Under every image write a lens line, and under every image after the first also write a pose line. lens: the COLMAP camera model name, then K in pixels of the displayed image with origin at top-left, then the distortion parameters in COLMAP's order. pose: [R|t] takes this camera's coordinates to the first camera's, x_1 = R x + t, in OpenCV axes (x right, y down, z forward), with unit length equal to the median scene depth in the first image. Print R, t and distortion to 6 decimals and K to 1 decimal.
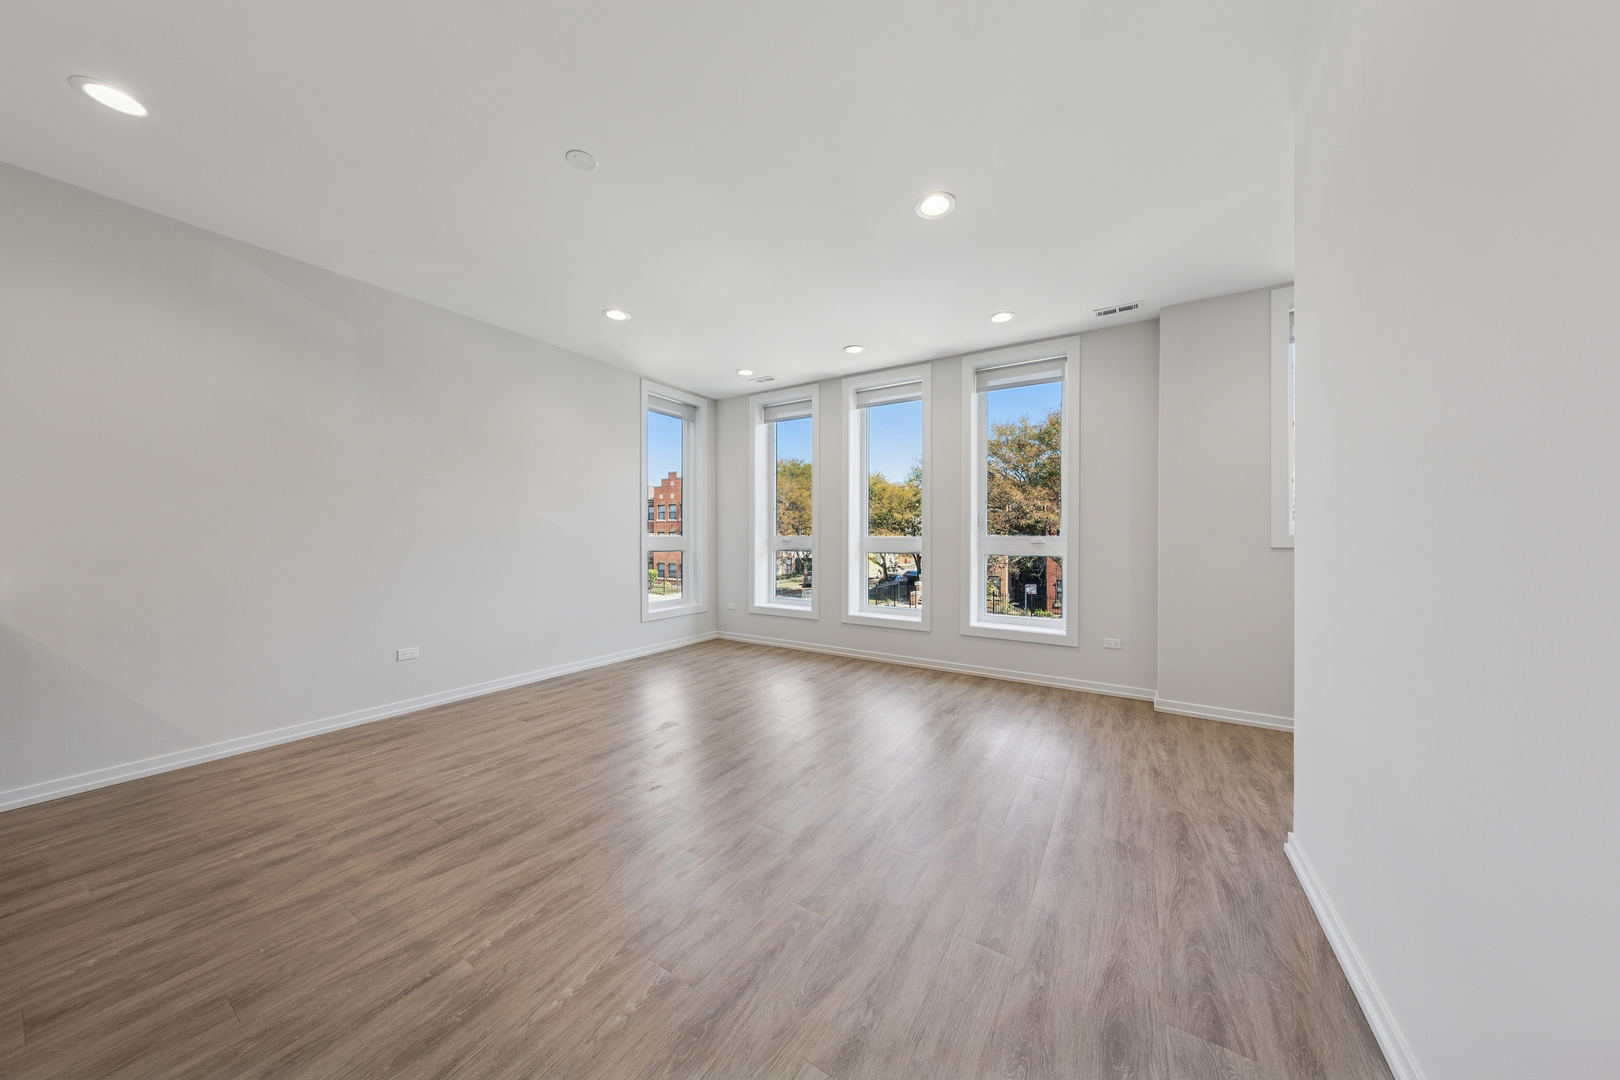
lens RADIAL K [[512.1, 0, 817.8], [0, 512.1, 537.8], [0, 0, 1]] dist [0.001076, 0.001705]
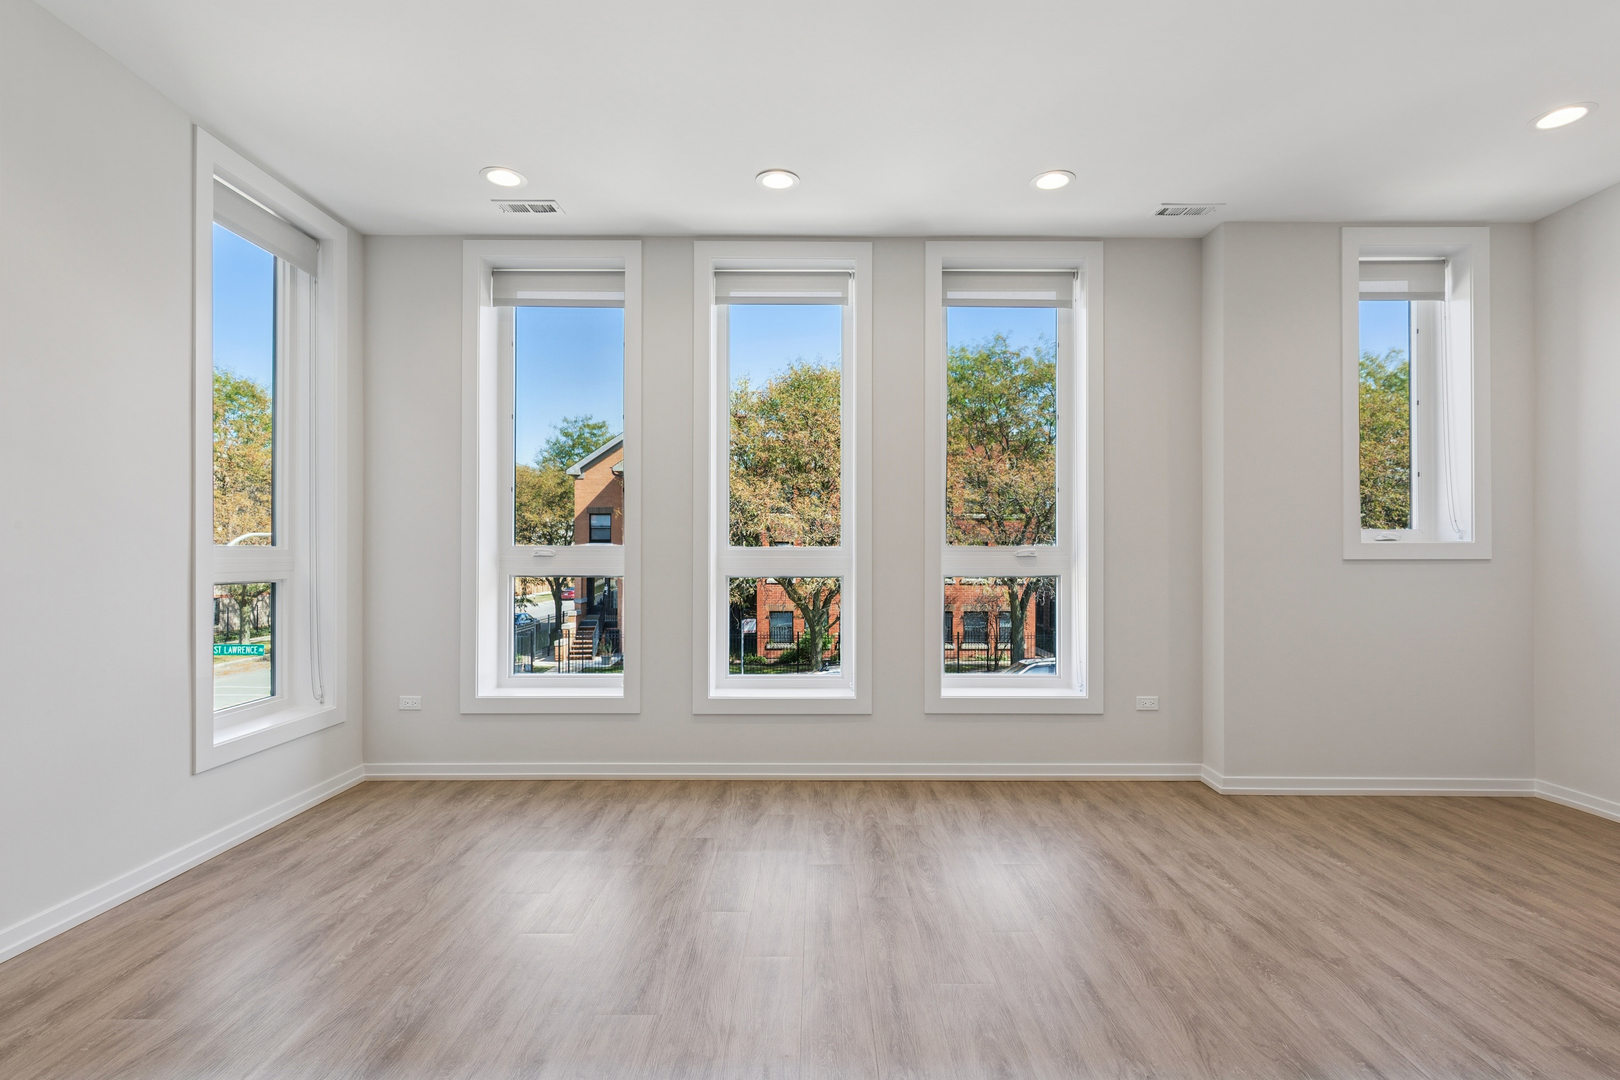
lens RADIAL K [[767.7, 0, 810.0], [0, 767.7, 540.0], [0, 0, 1]] dist [0.003957, 0.000472]
pose [[0.847078, 0.006593, 0.531428, -0.298793], [0.002832, 0.999853, -0.016918, 0.006027], [-0.531461, 0.015836, 0.846935, 0.323720]]
